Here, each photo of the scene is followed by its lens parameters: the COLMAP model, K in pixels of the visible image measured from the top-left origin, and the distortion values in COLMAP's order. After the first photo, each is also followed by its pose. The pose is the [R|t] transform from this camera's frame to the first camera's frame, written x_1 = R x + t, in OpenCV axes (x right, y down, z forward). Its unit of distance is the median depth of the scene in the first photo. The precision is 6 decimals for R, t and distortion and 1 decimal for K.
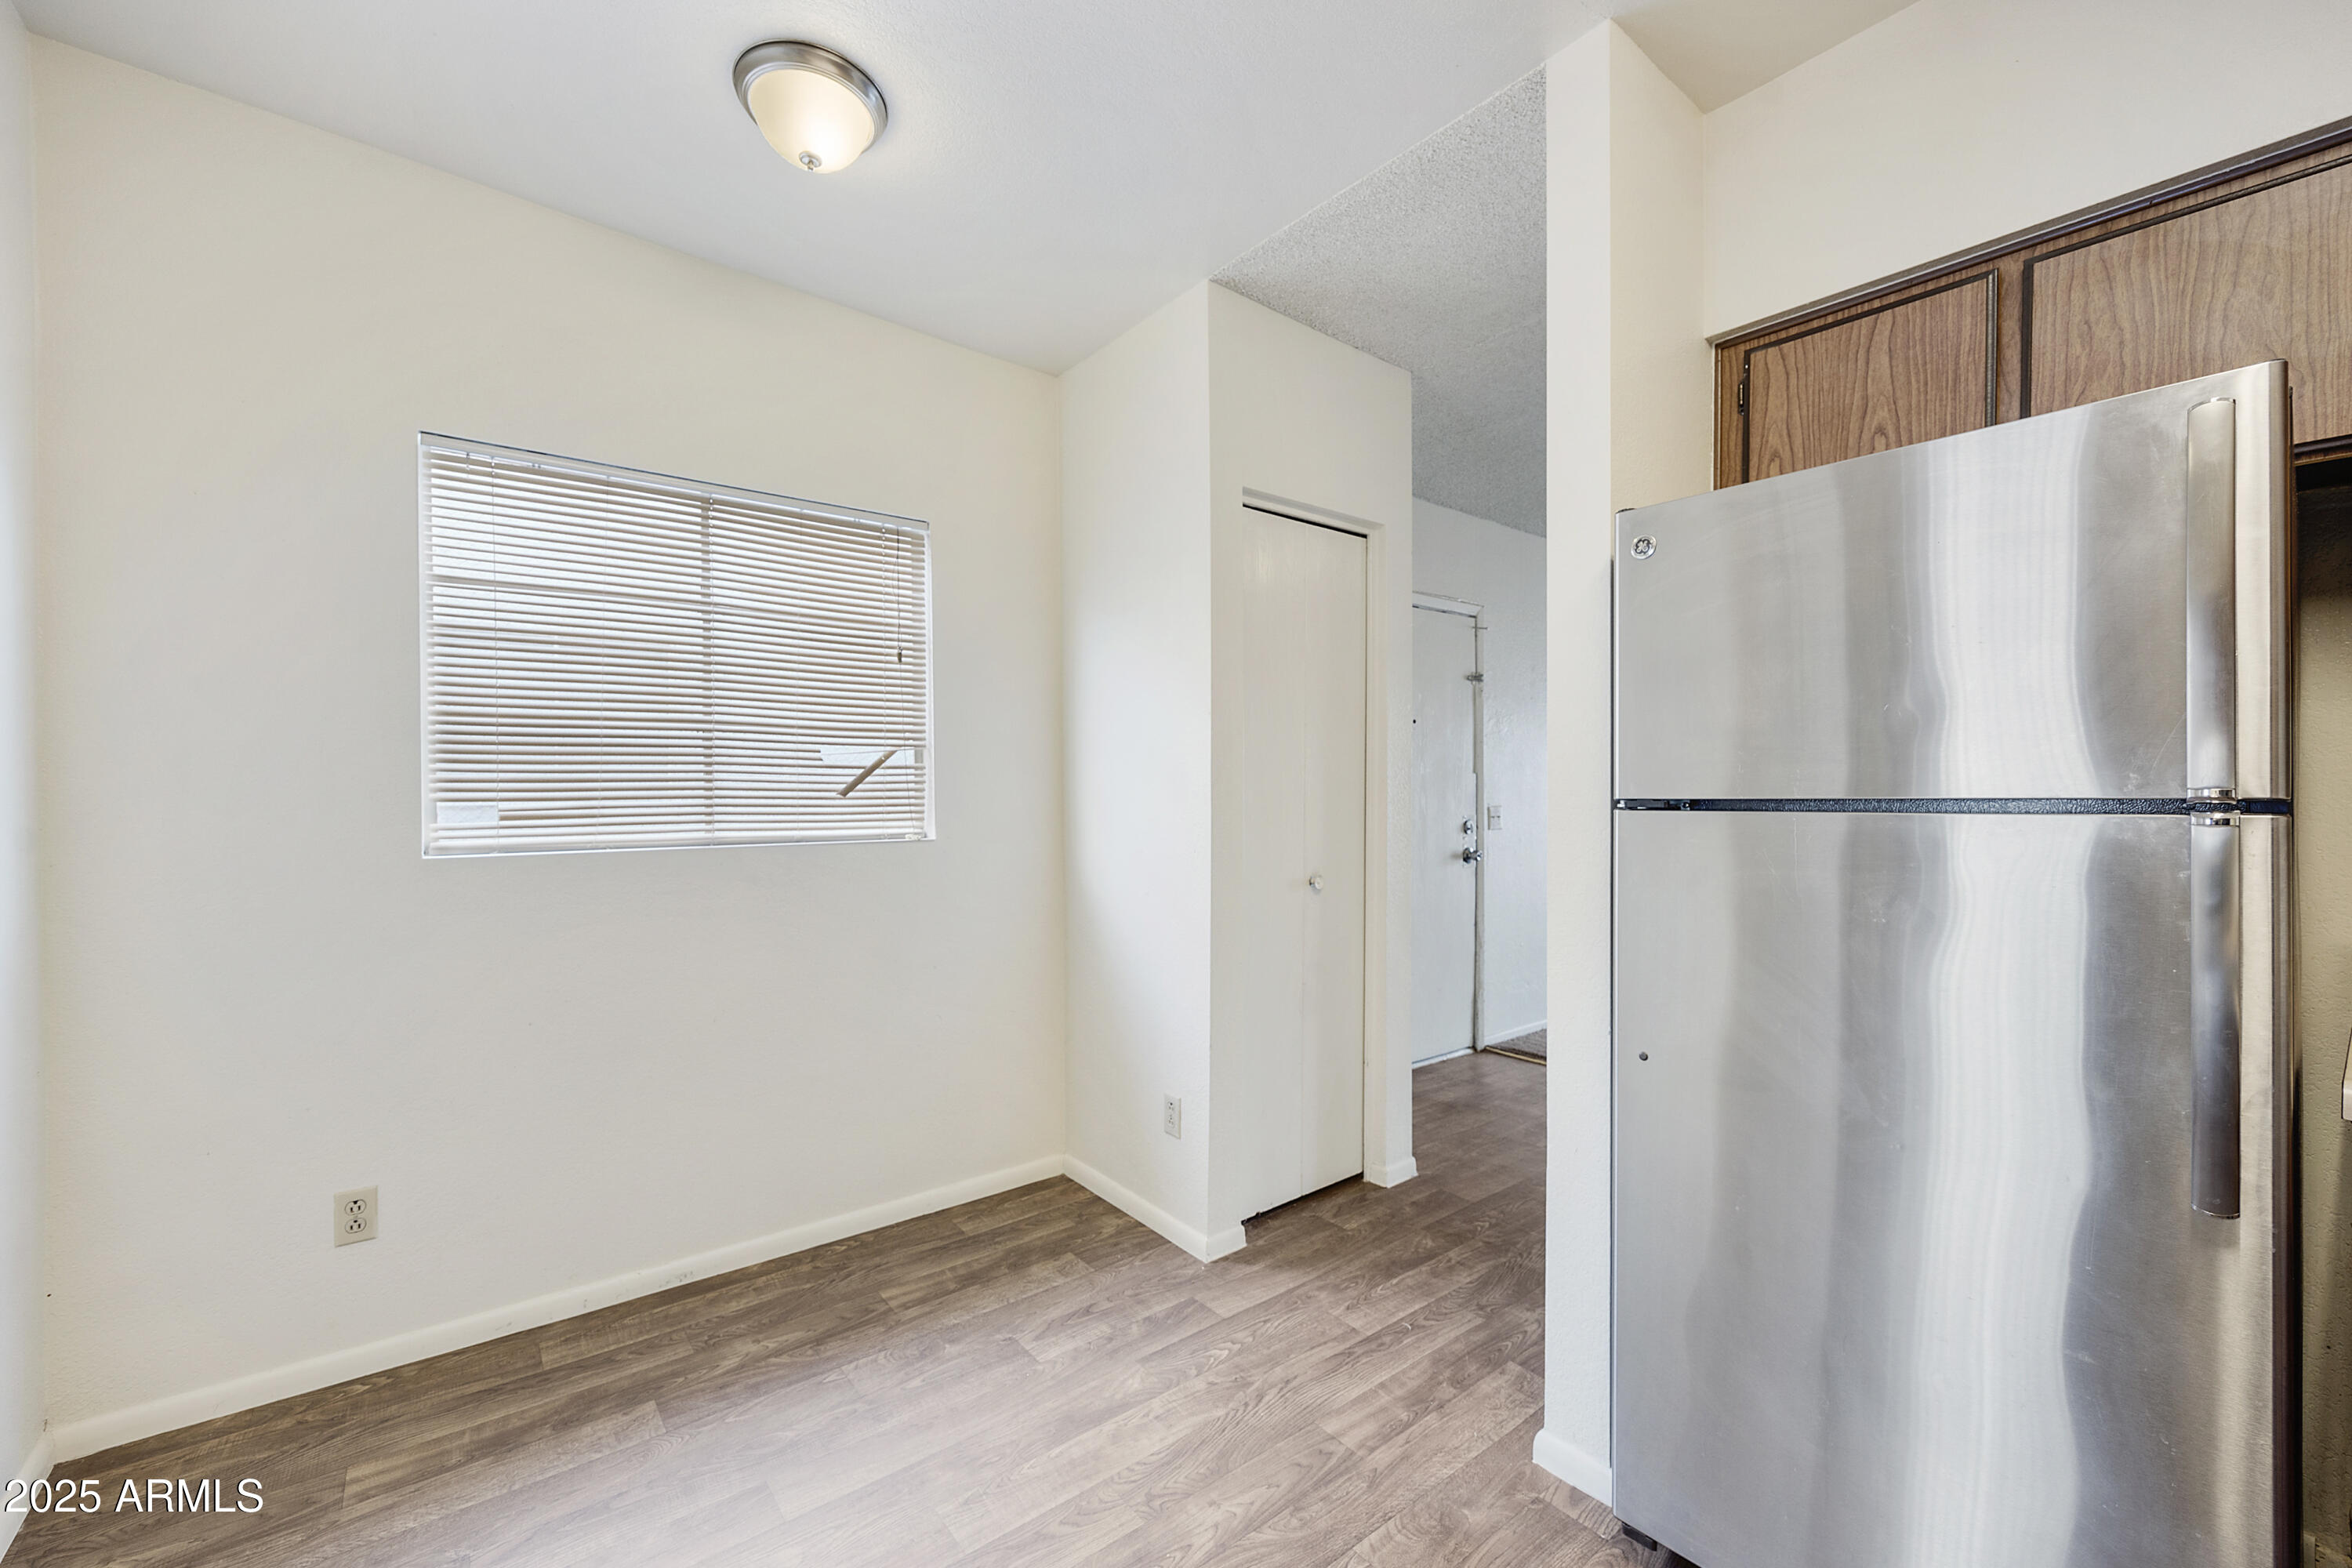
lens RADIAL K [[952.6, 0, 1184.8], [0, 952.6, 799.5], [0, 0, 1]] dist [-0.002261, -0.000173]
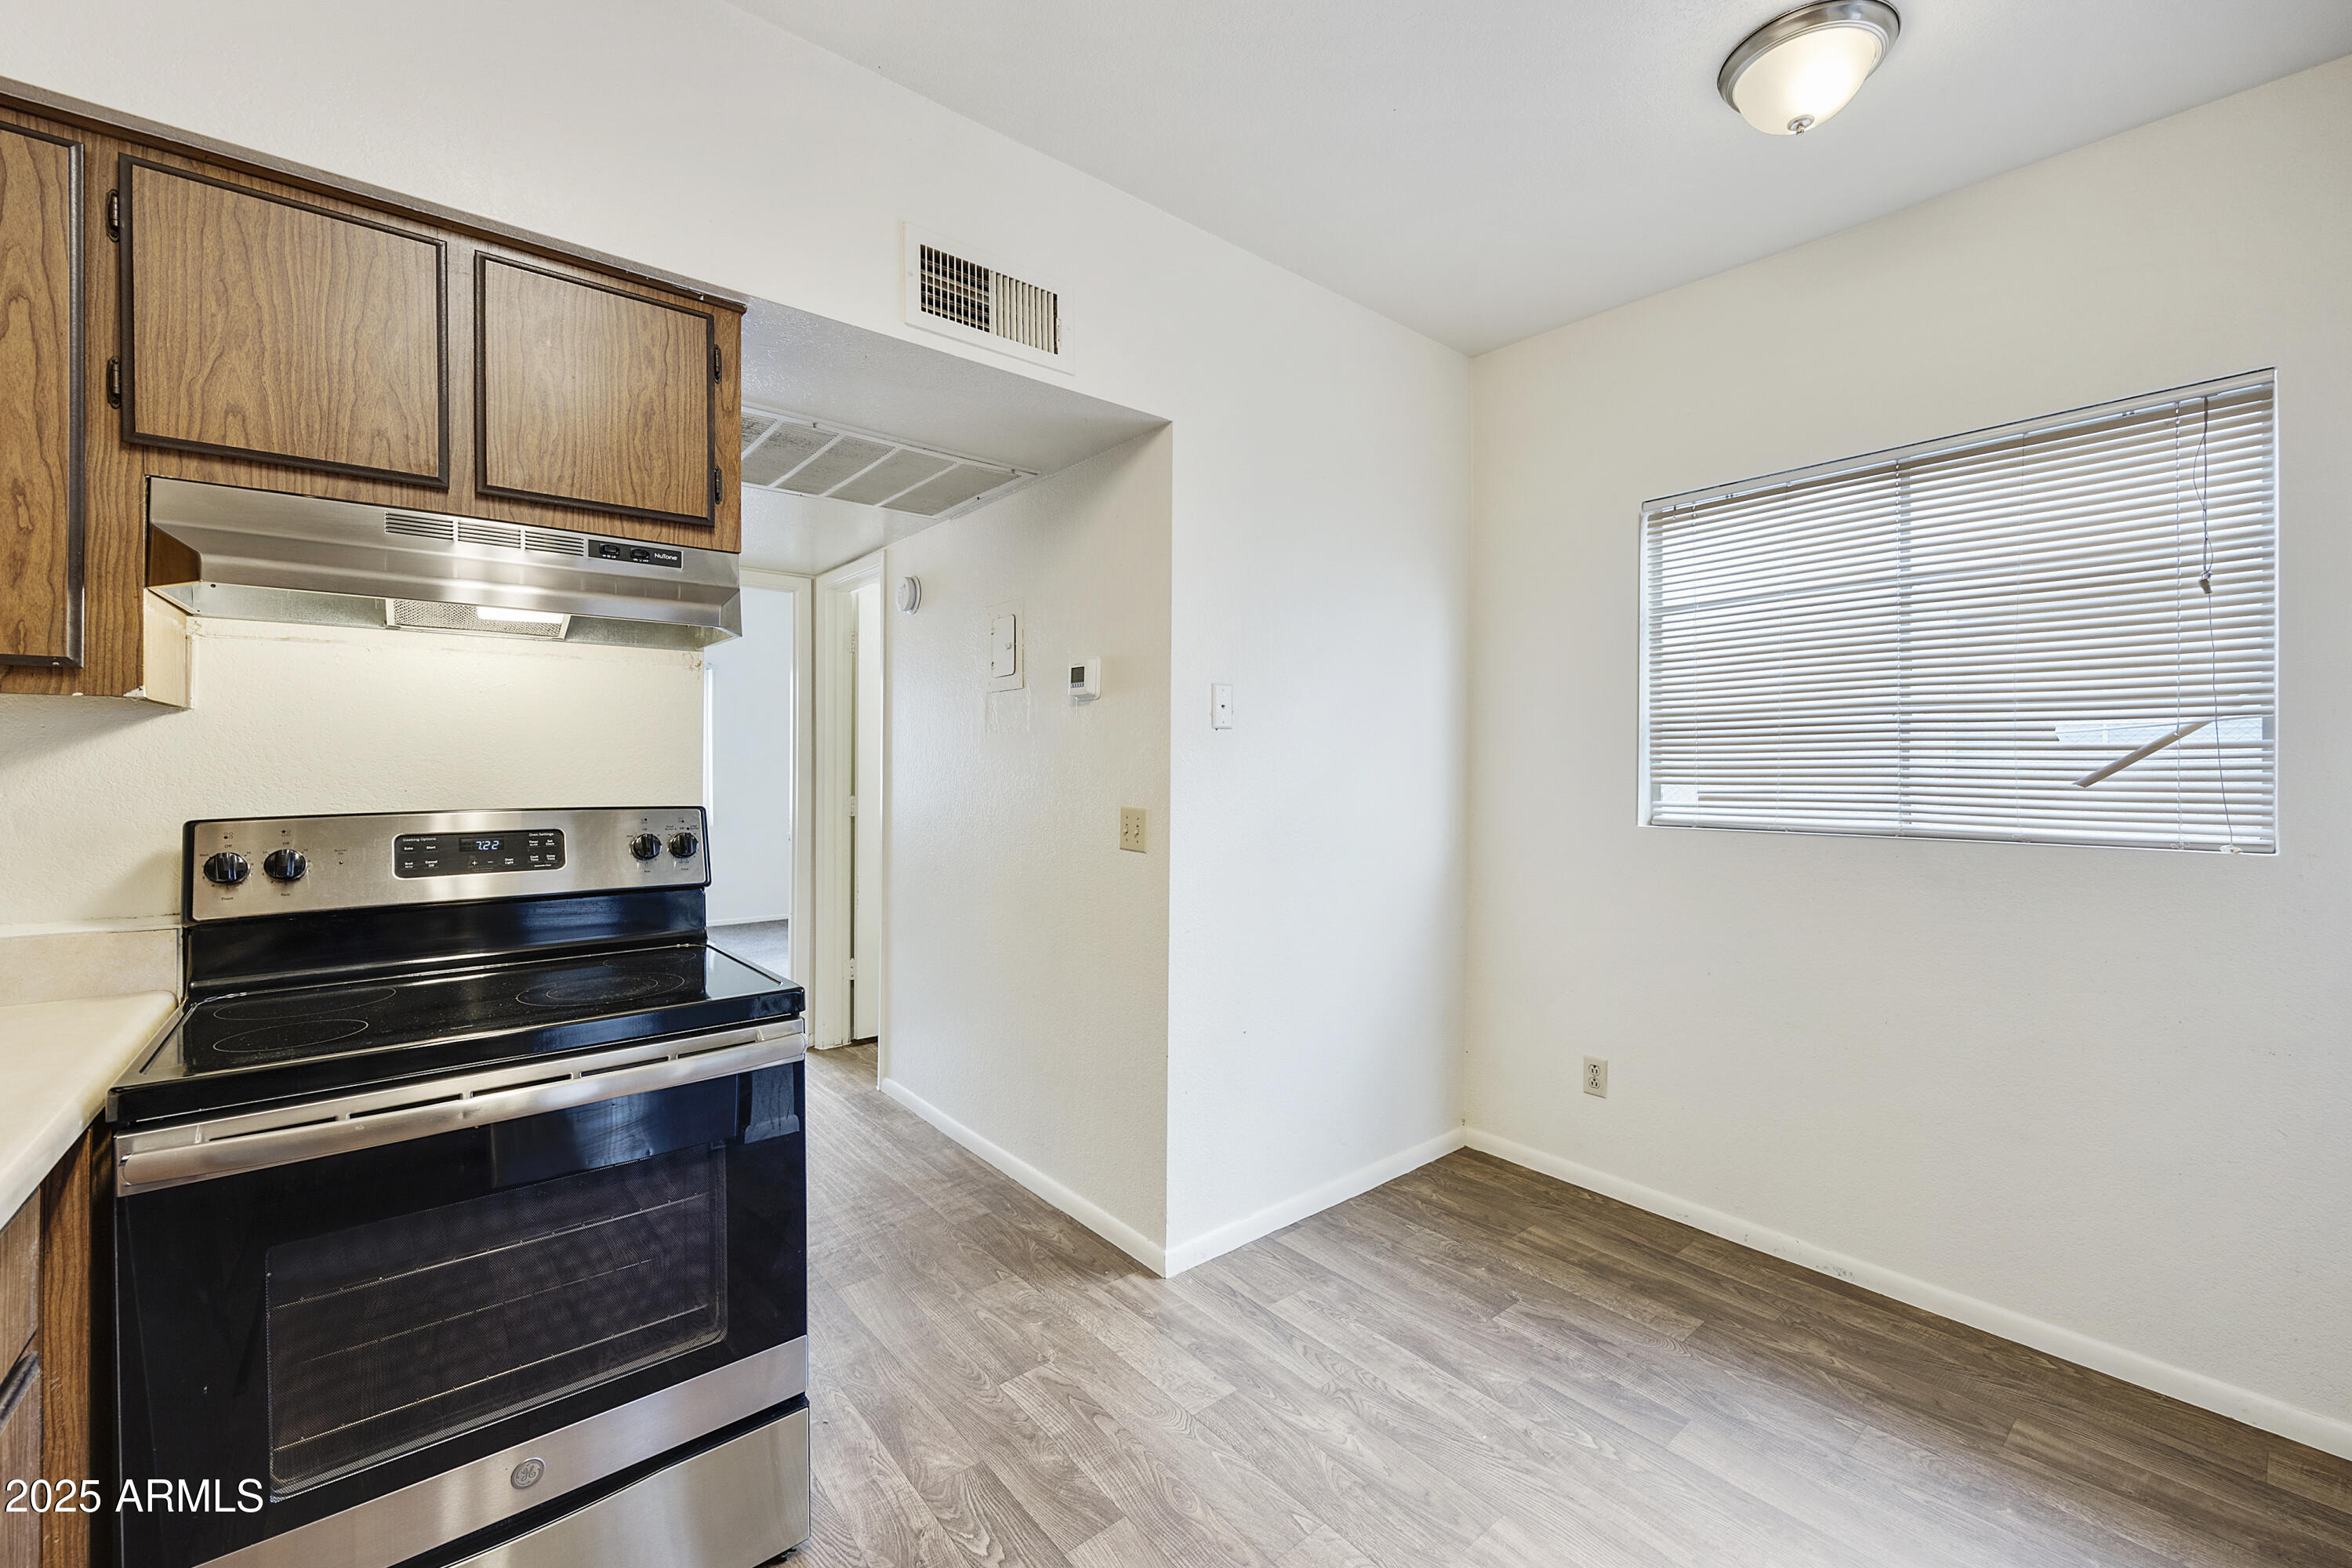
lens RADIAL K [[952.6, 0, 1179.7], [0, 952.6, 771.3], [0, 0, 1]] dist [-0.002261, -0.000173]
pose [[0.020945, 0.010494, -0.999726, 0.463221], [-0.002765, 0.999942, 0.010438, -0.025954], [0.999777, 0.002545, 0.020973, 0.304901]]
